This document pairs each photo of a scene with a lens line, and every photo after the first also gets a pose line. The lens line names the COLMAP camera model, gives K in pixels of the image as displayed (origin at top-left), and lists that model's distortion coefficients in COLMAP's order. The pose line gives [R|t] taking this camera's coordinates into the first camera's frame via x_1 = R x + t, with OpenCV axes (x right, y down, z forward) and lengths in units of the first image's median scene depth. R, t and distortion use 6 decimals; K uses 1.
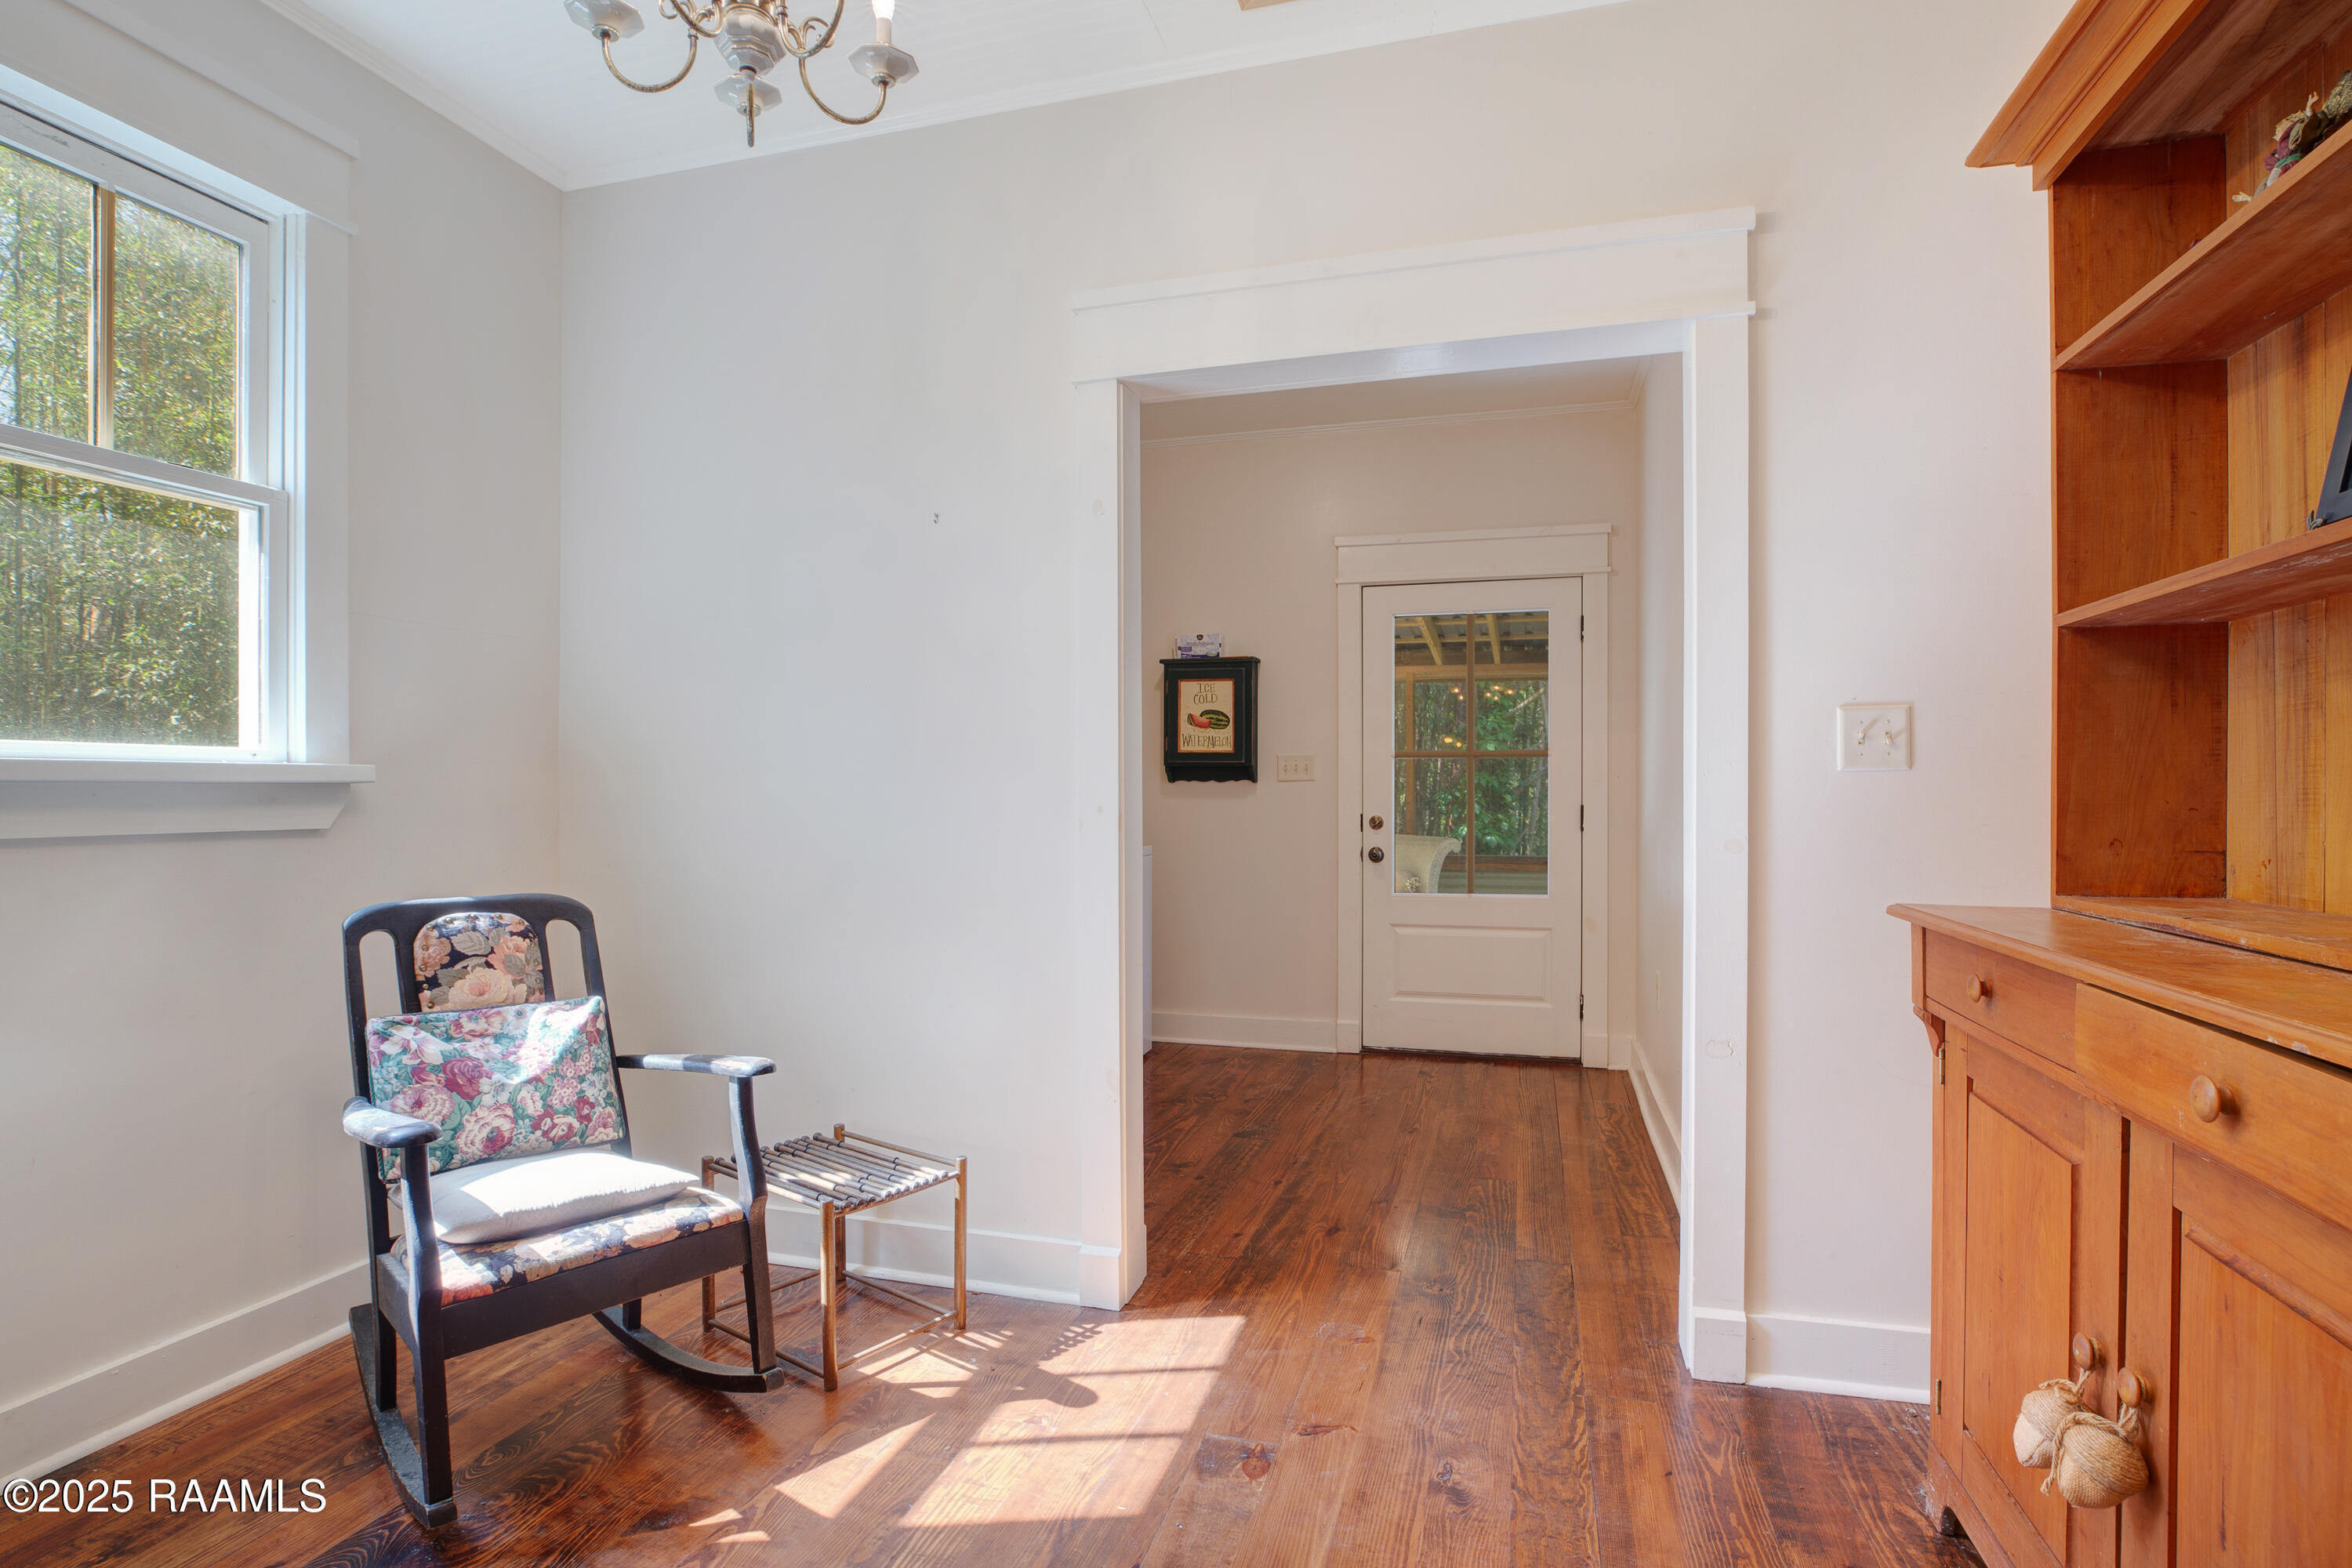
lens RADIAL K [[1202.0, 0, 1168.3], [0, 1202.0, 789.4], [0, 0, 1]] dist [-0.016508, 0.002562]
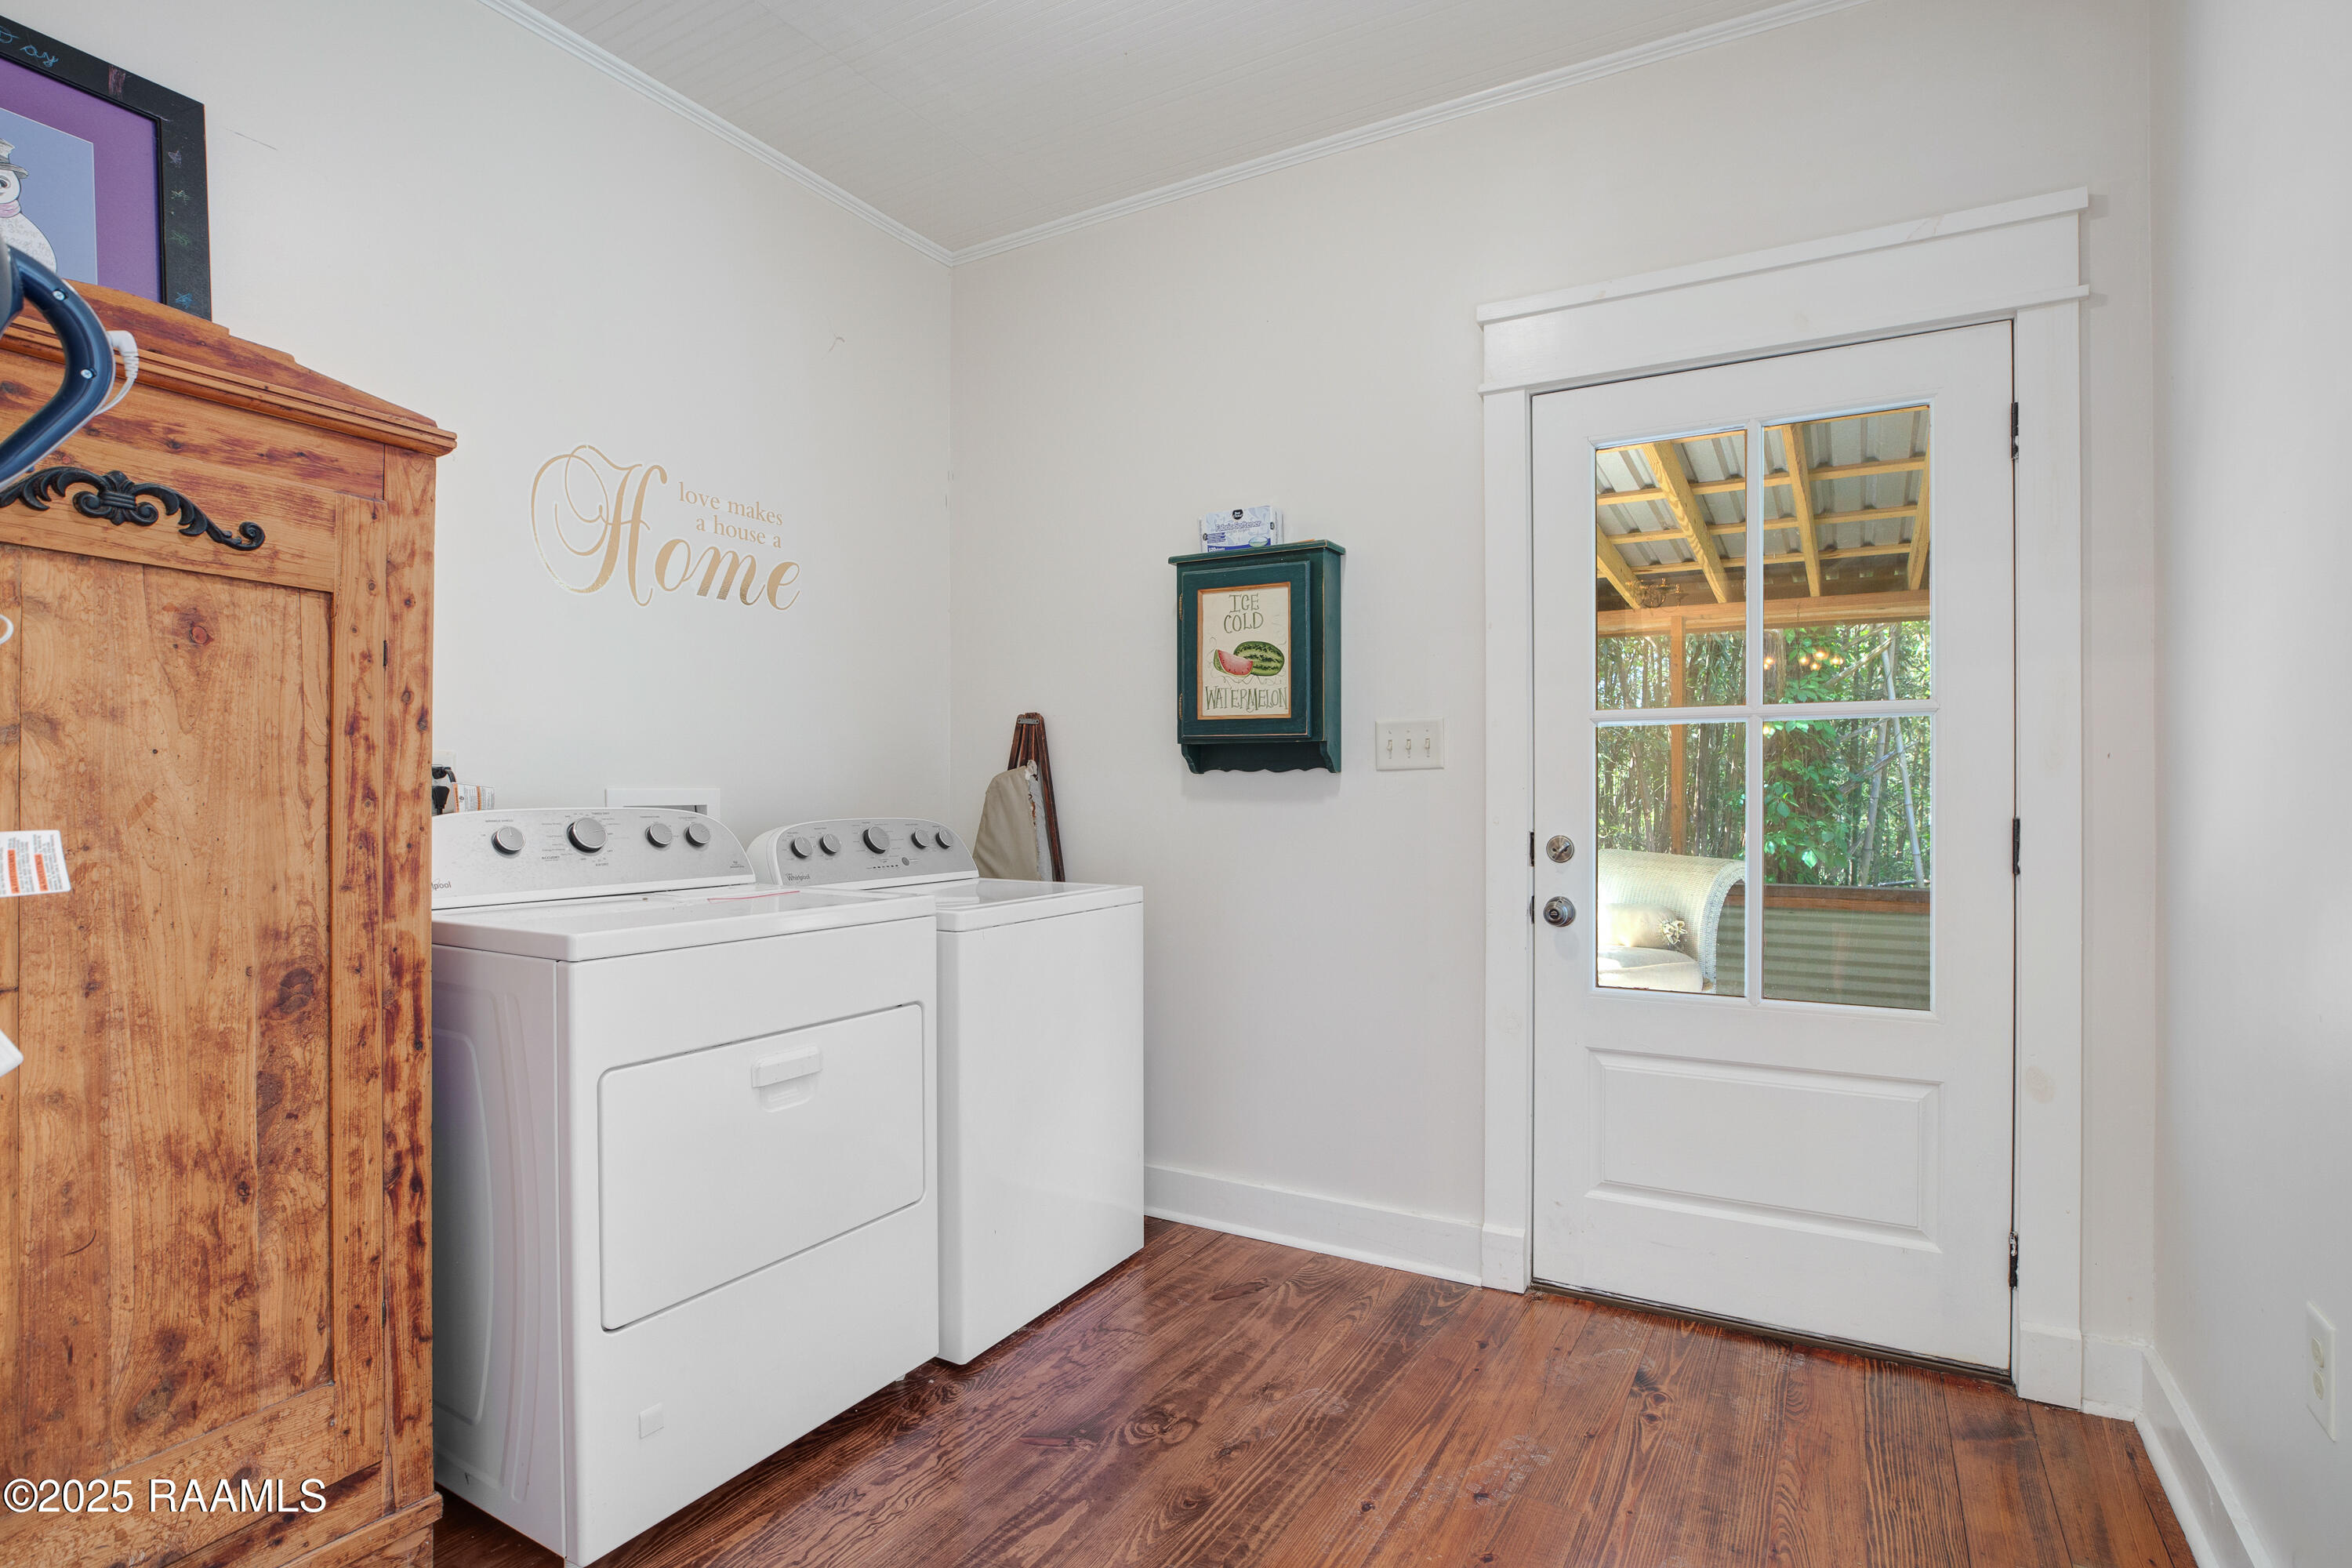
lens RADIAL K [[1202.0, 0, 1184.5], [0, 1202.0, 790.6], [0, 0, 1]] dist [-0.016508, 0.002562]
pose [[0.976150, -0.000983, -0.217095, 0.125552], [0.001300, 0.999998, 0.001318, 0.001809], [0.217093, -0.001569, 0.976150, 0.454250]]
